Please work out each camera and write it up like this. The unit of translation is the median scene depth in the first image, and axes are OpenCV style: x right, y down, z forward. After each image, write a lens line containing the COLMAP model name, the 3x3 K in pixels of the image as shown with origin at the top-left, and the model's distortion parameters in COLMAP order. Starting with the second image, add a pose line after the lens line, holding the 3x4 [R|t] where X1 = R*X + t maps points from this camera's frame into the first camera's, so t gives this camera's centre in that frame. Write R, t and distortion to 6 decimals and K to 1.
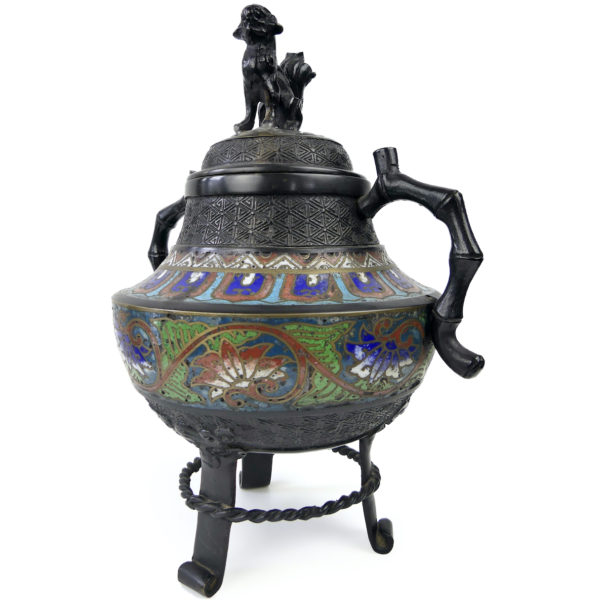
lens RADIAL K [[411.8, 0, 300.2], [0, 411.8, 320.0], [0, 0, 1]] dist [0.002995, 0.000261]
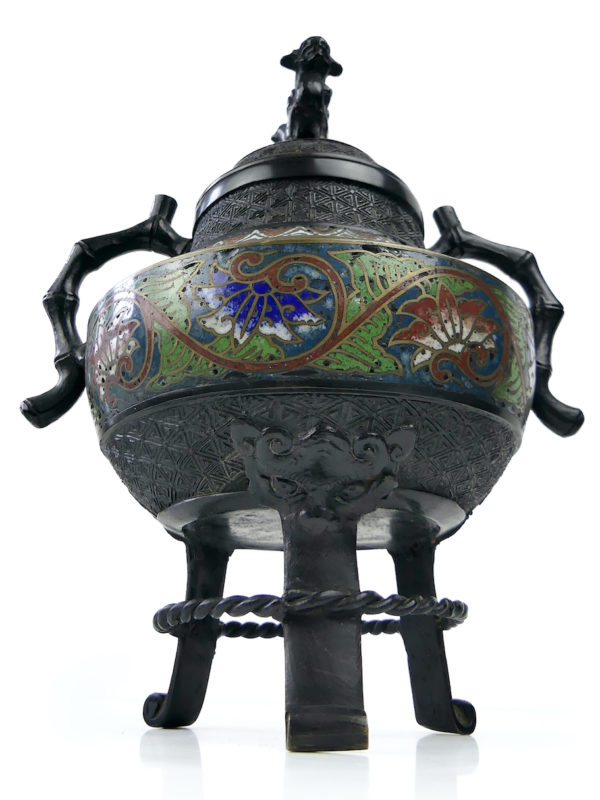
lens RADIAL K [[607.0, 0, 300.0], [0, 607.0, 400.0], [0, 0, 1]] dist [0.000194, -0.000074]
pose [[0.849165, 0.157300, 0.504158, -0.934253], [0.052647, 0.924646, -0.377170, 0.653045], [-0.525497, 0.346822, 0.776896, 0.315239]]
